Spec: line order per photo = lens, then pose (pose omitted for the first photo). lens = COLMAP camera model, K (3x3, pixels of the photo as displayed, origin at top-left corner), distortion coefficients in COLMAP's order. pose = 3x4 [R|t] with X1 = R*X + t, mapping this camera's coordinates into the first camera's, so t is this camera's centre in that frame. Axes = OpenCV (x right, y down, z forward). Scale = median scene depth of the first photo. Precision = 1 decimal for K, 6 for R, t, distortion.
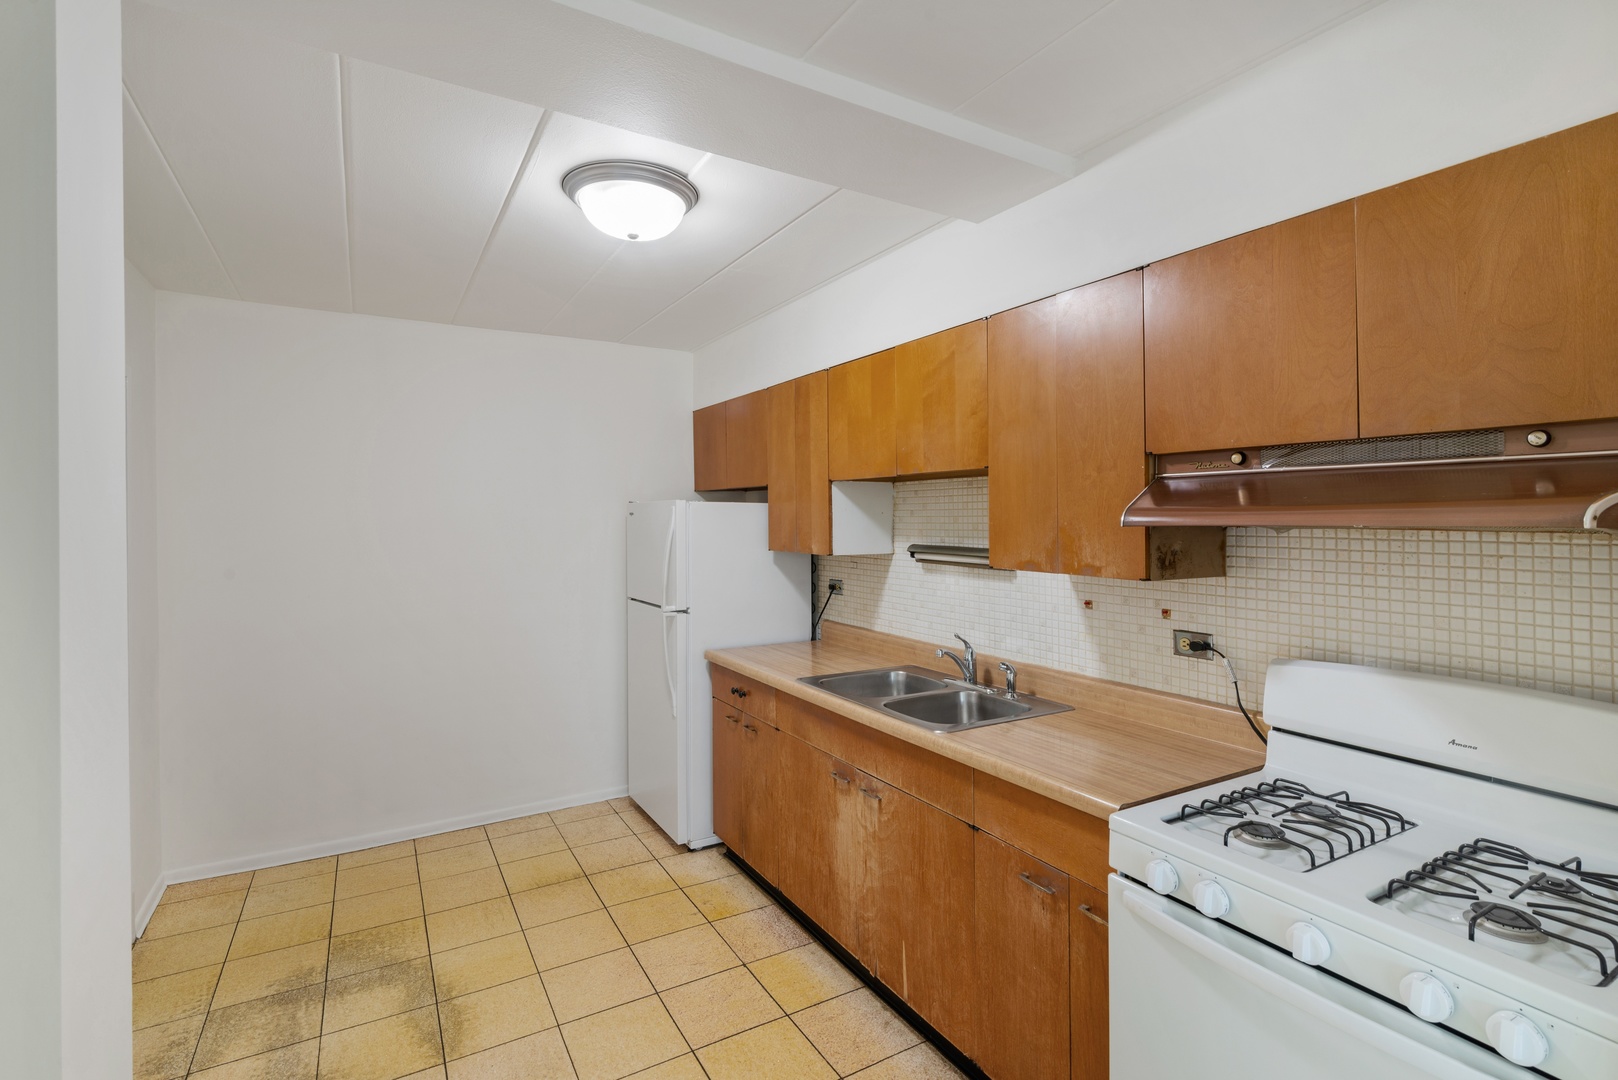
lens RADIAL K [[753.4, 0, 812.4], [0, 753.4, 522.0], [0, 0, 1]] dist [-0.000575, -0.000032]
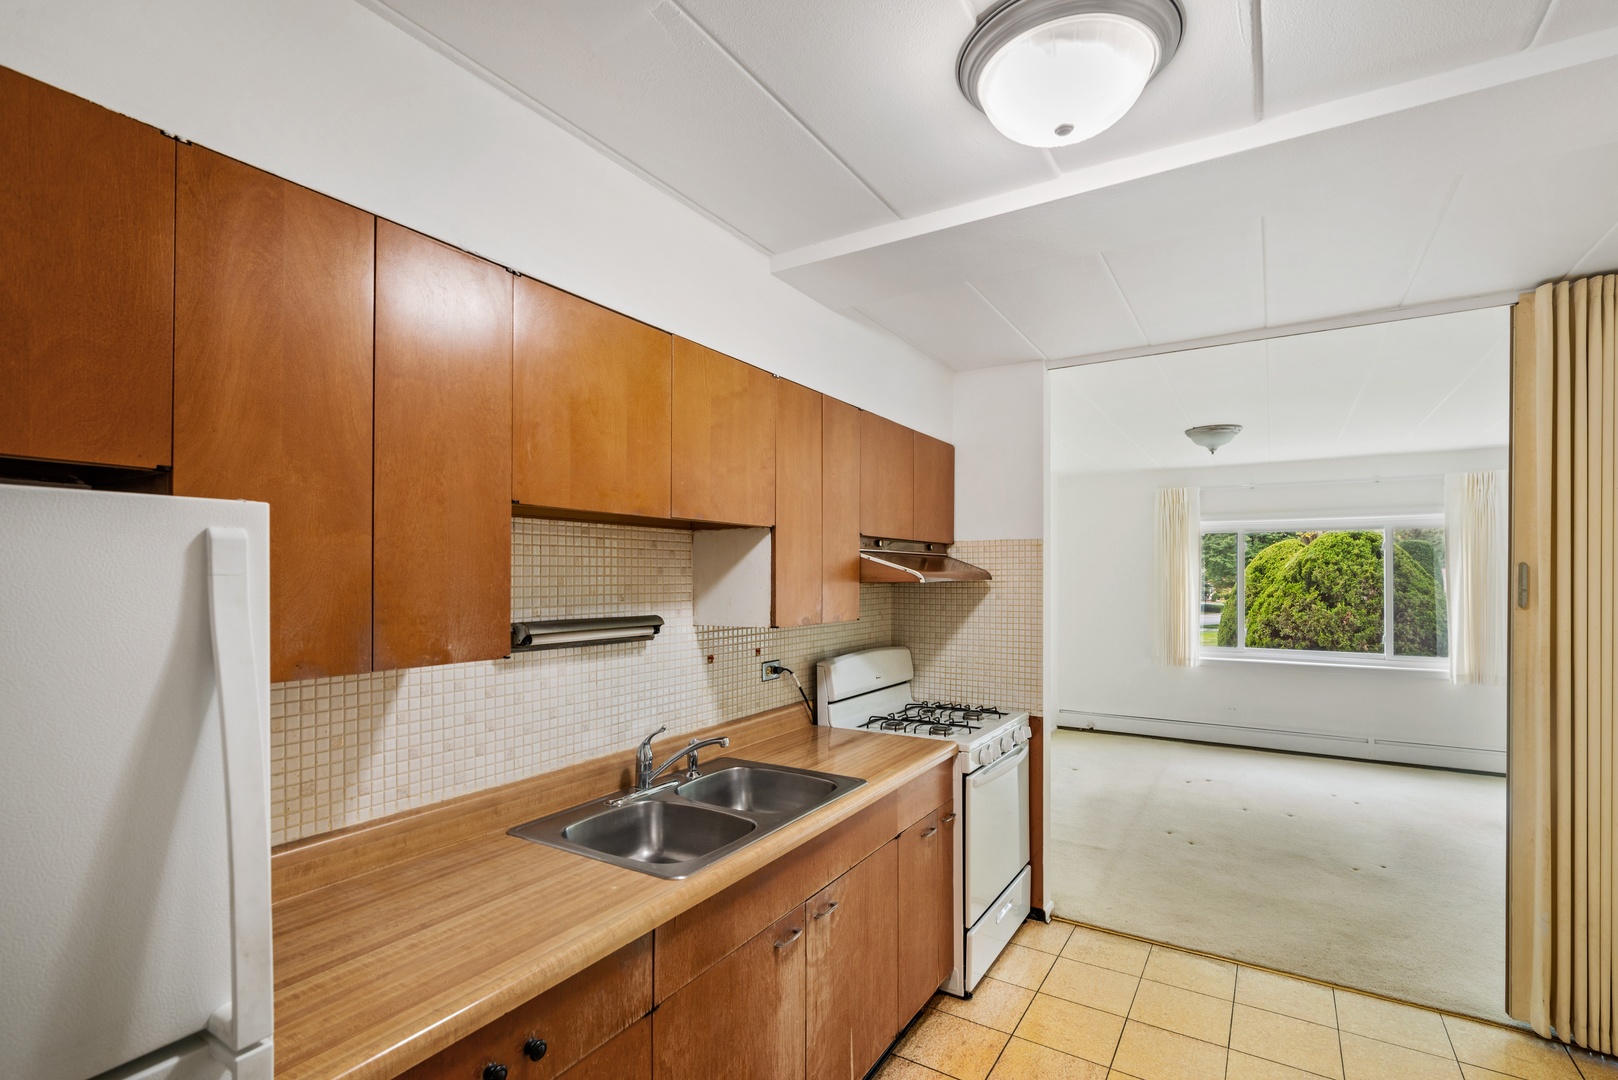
lens RADIAL K [[746.8, 0, 813.1], [0, 746.8, 566.2], [0, 0, 1]] dist [-0.000018, -0.000003]
pose [[-0.463231, 0.007934, 0.886202, -0.718334], [0.003298, 0.999968, -0.007228, -0.015375], [-0.886231, -0.000426, -0.463243, 1.537128]]
